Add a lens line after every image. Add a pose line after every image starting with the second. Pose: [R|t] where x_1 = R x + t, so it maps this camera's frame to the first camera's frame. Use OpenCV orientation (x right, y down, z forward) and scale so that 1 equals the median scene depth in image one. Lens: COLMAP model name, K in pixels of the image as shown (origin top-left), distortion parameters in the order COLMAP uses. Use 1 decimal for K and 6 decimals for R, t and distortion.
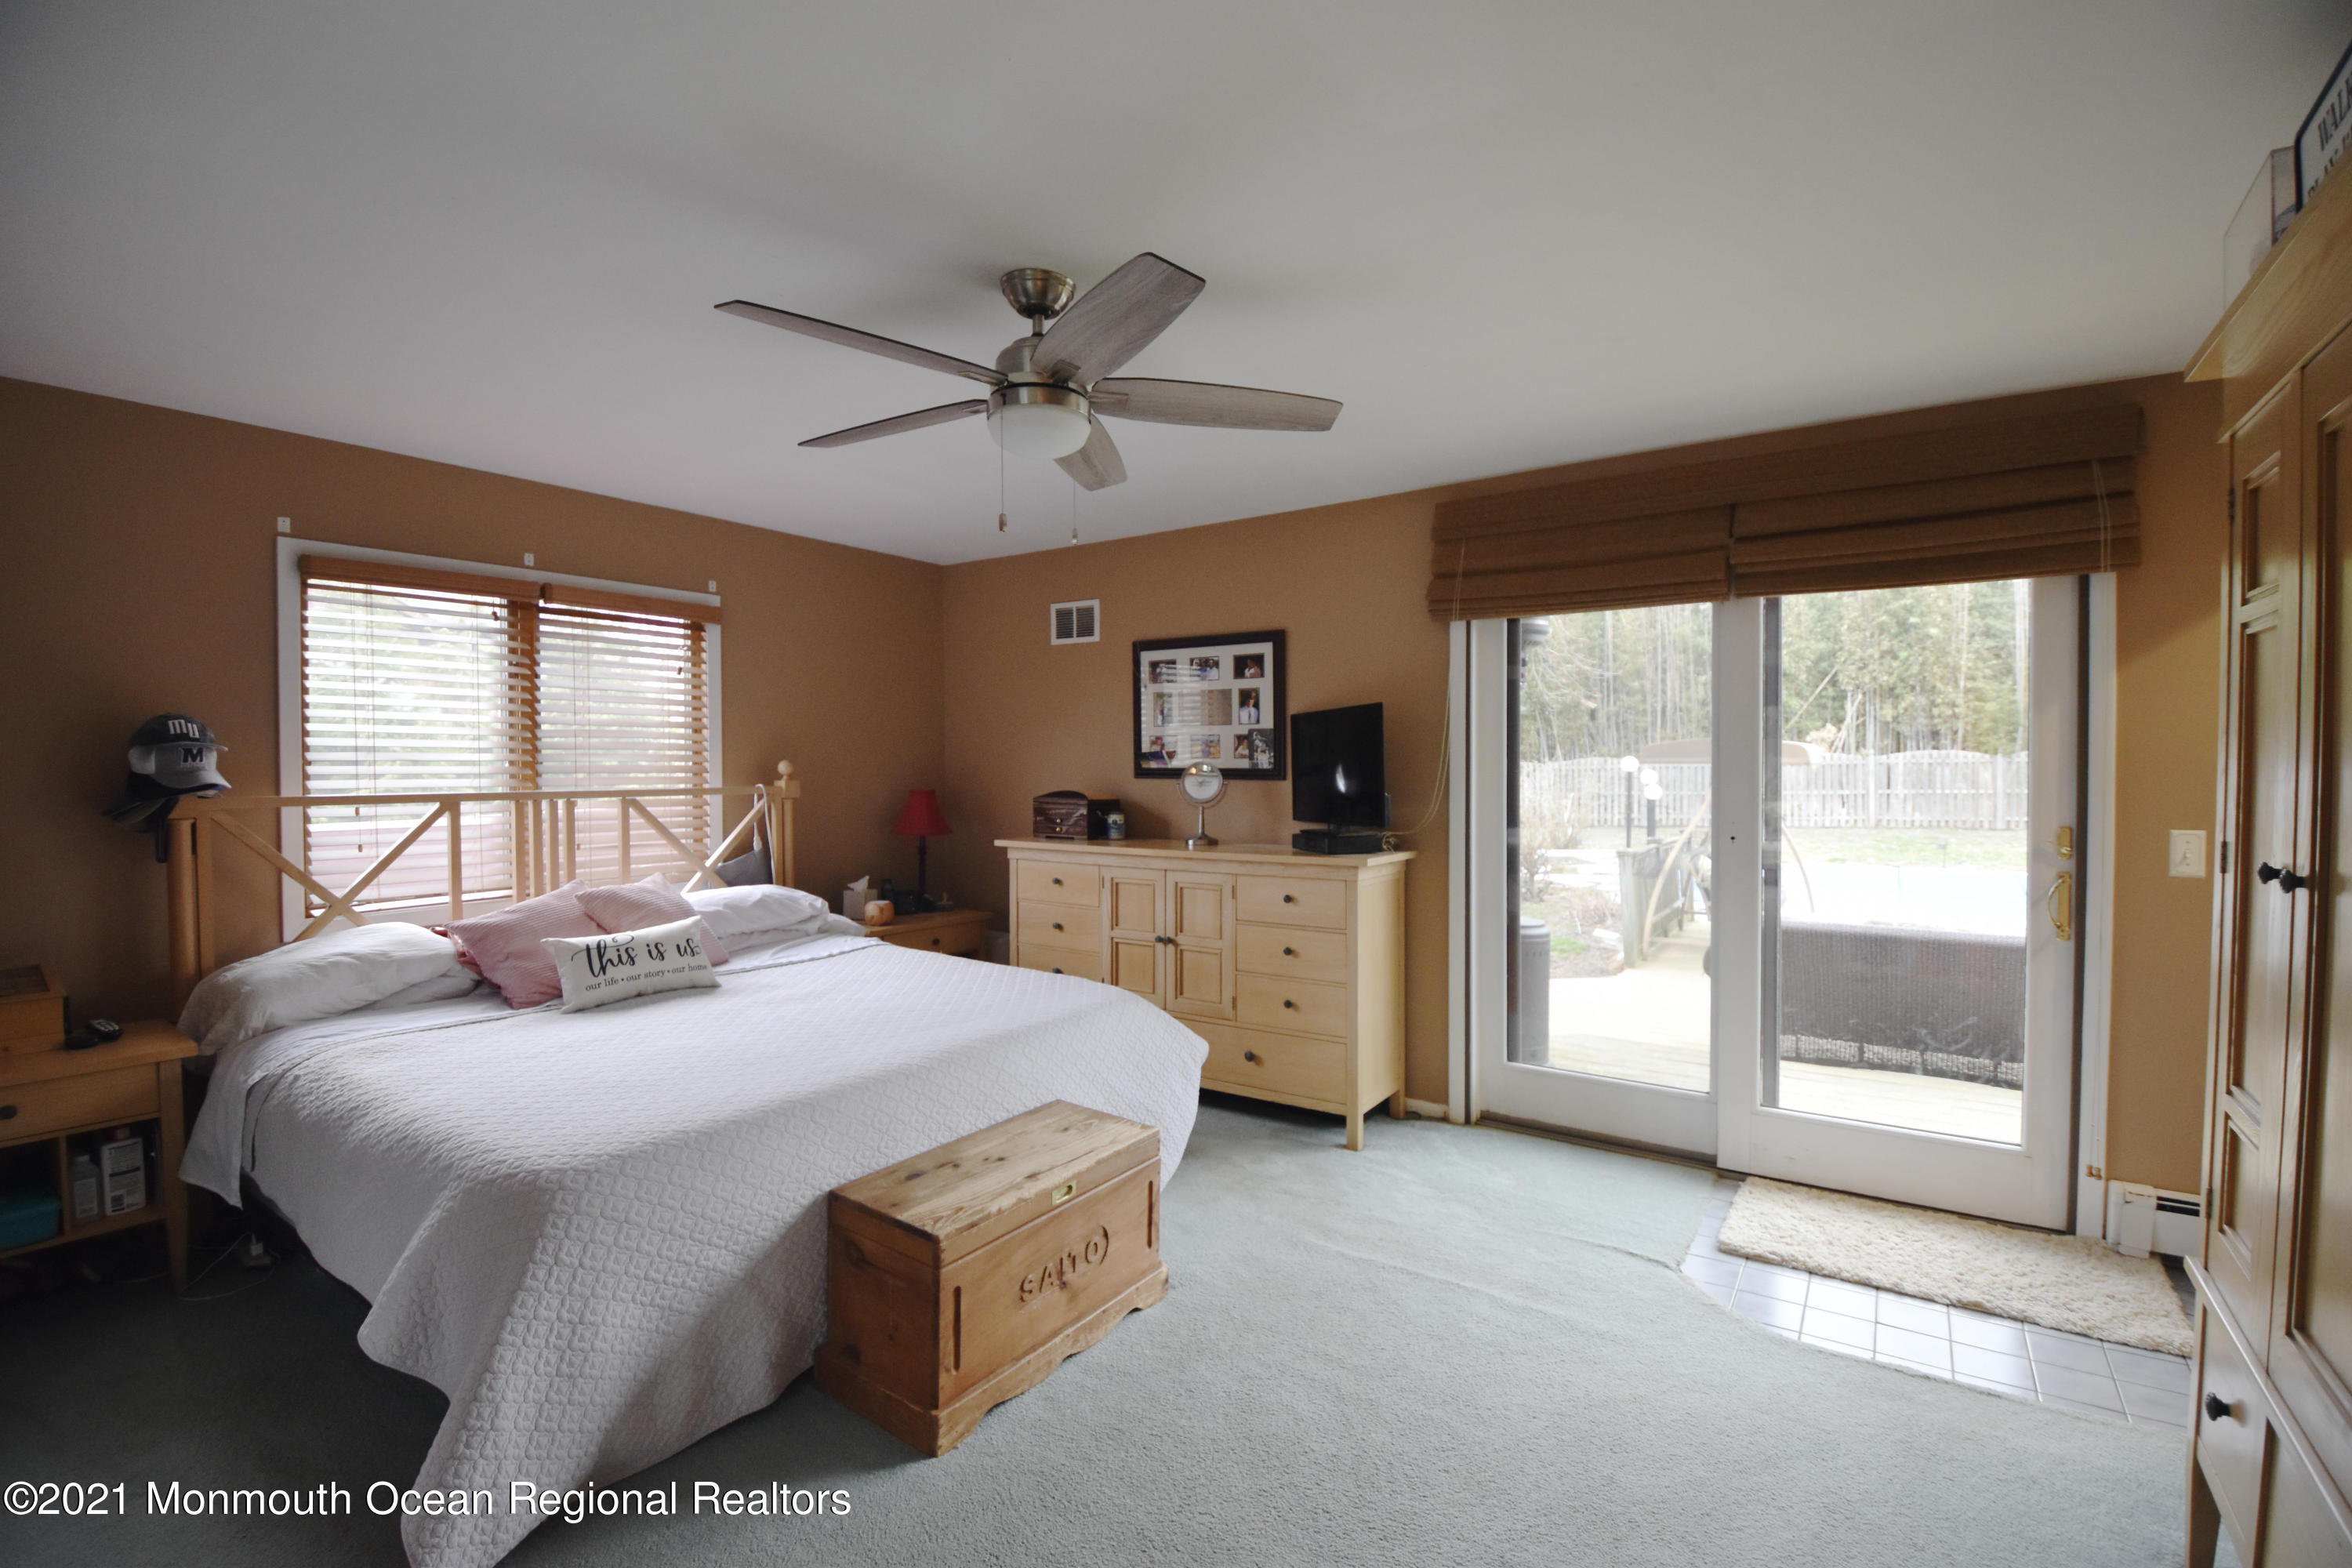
lens RADIAL K [[1029.8, 0, 1174.2], [0, 1029.8, 779.1], [0, 0, 1]] dist [0.028740, -0.042536]
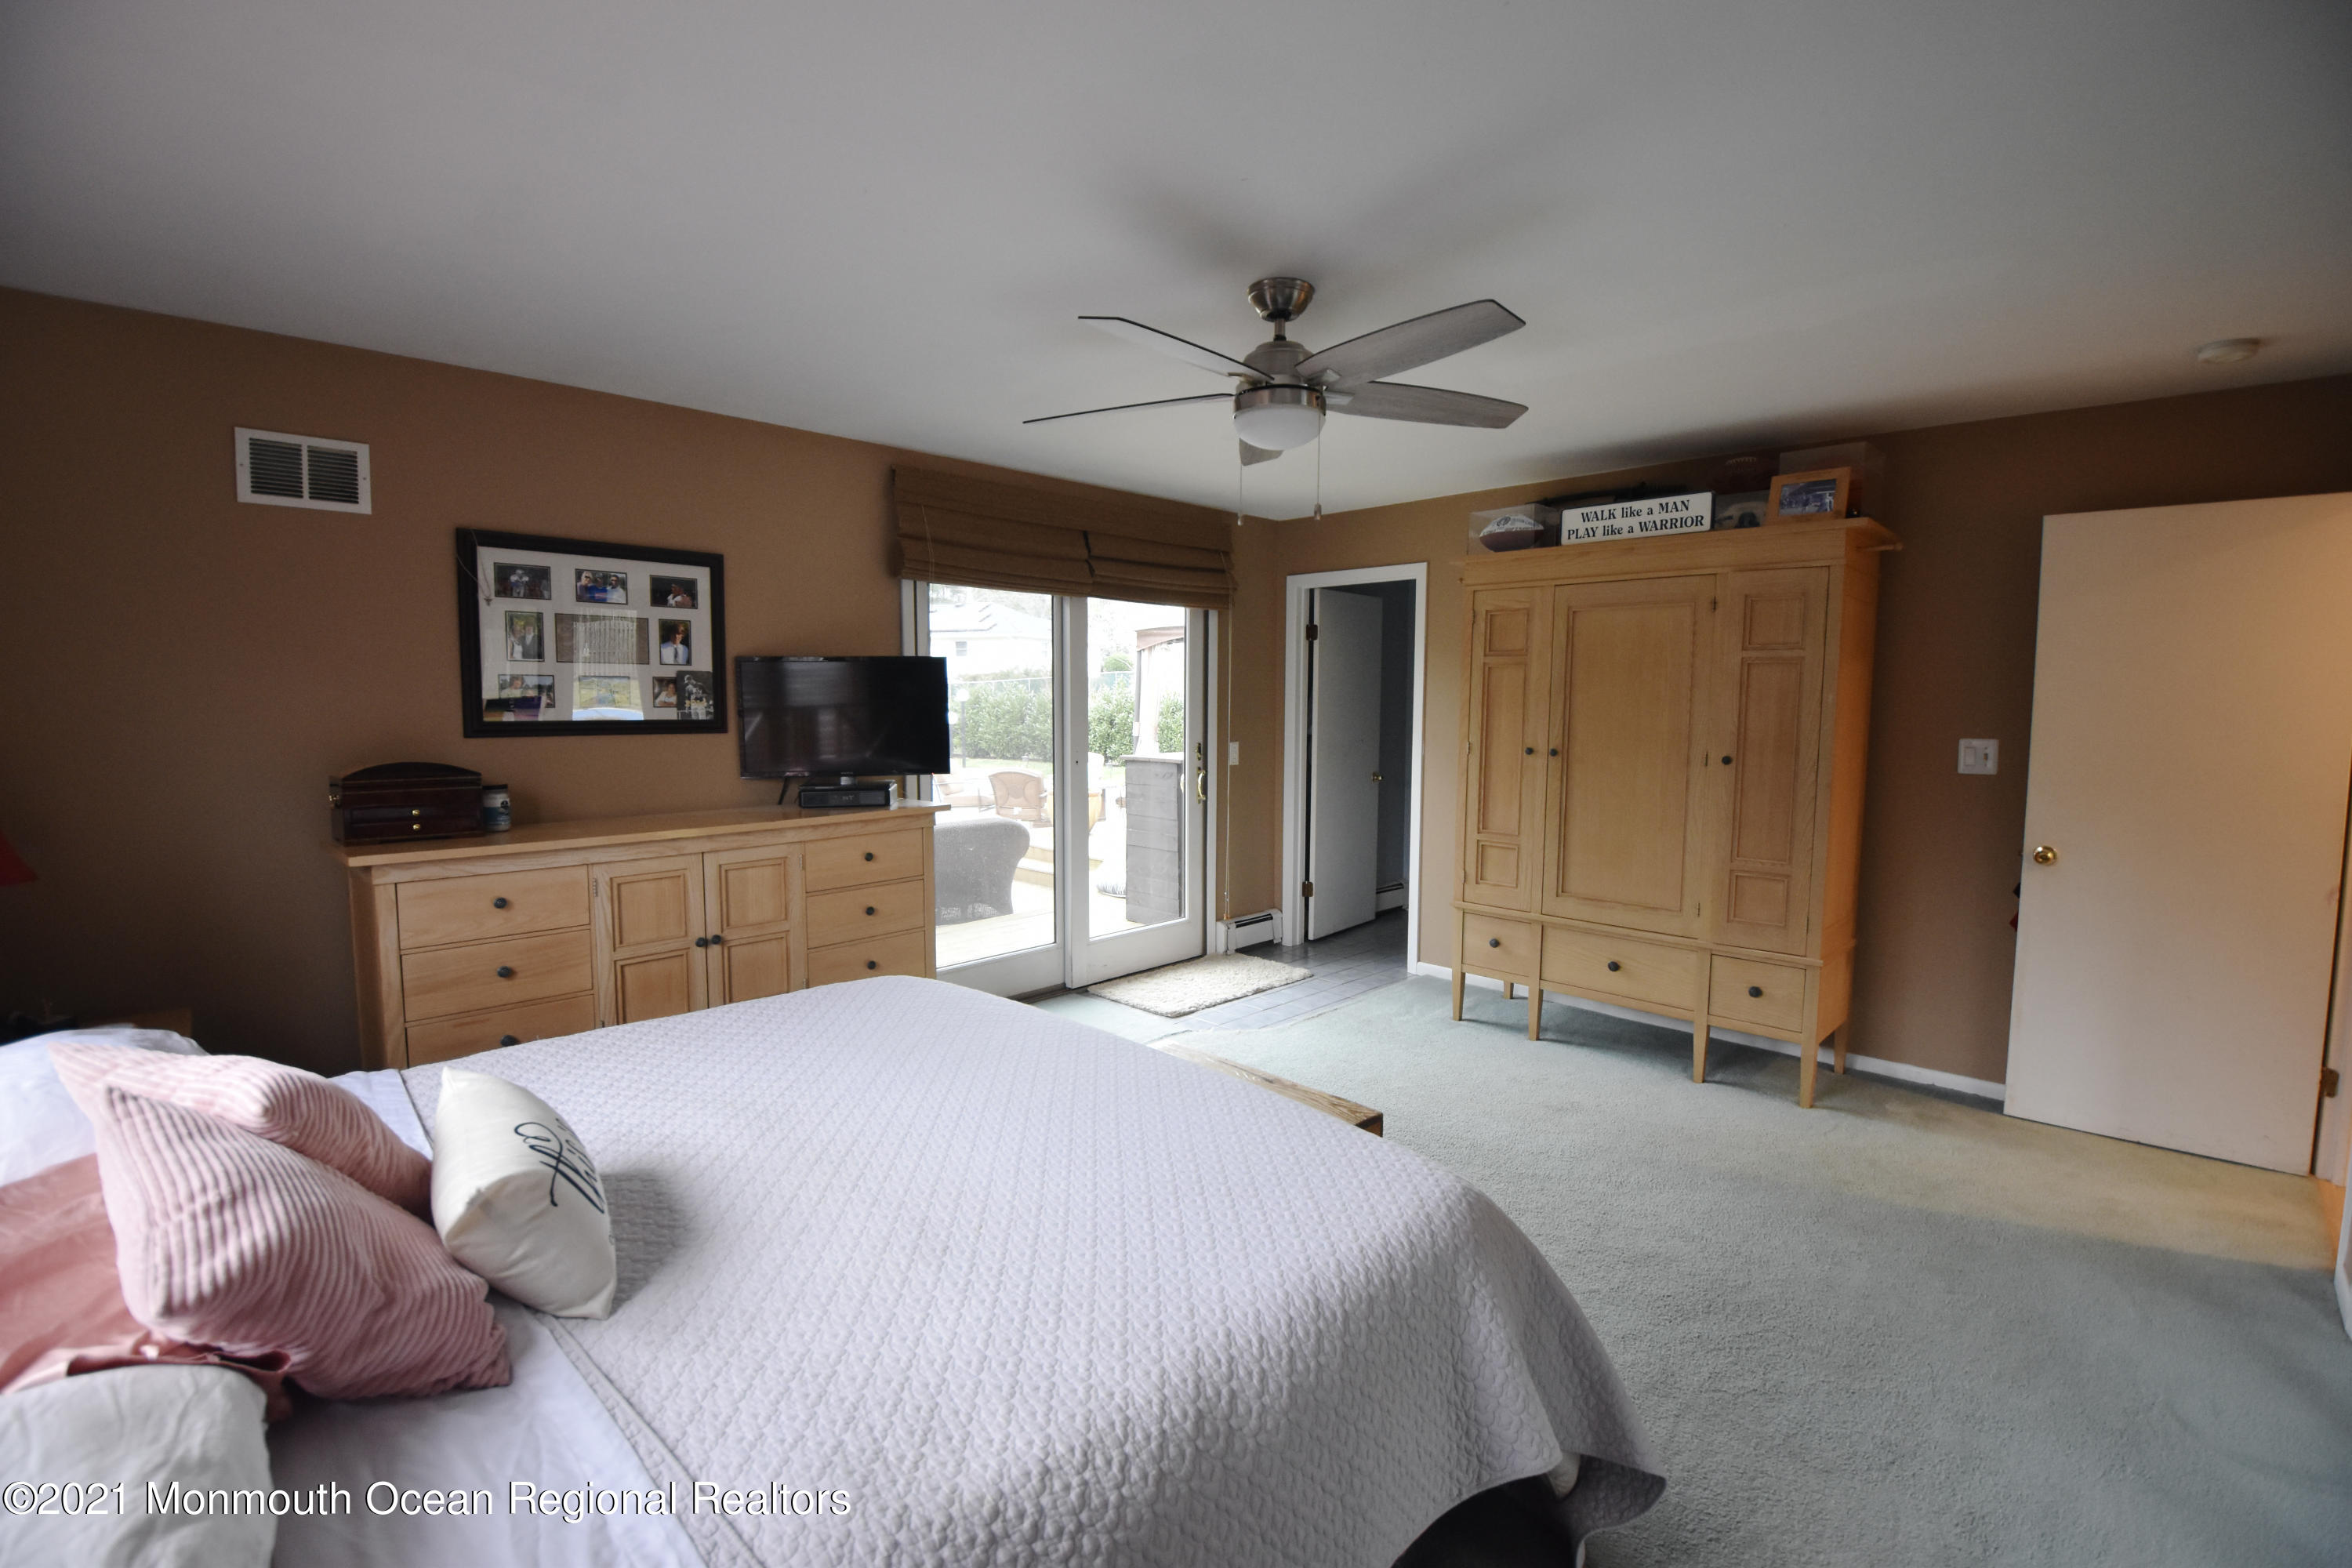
lens RADIAL K [[1029.8, 0, 1174.2], [0, 1029.8, 779.1], [0, 0, 1]] dist [0.028740, -0.042536]
pose [[0.166457, -0.076815, 0.983052, -0.666808], [0.011591, 0.997045, 0.075946, -0.021283], [-0.985981, -0.001247, 0.166856, 0.481216]]
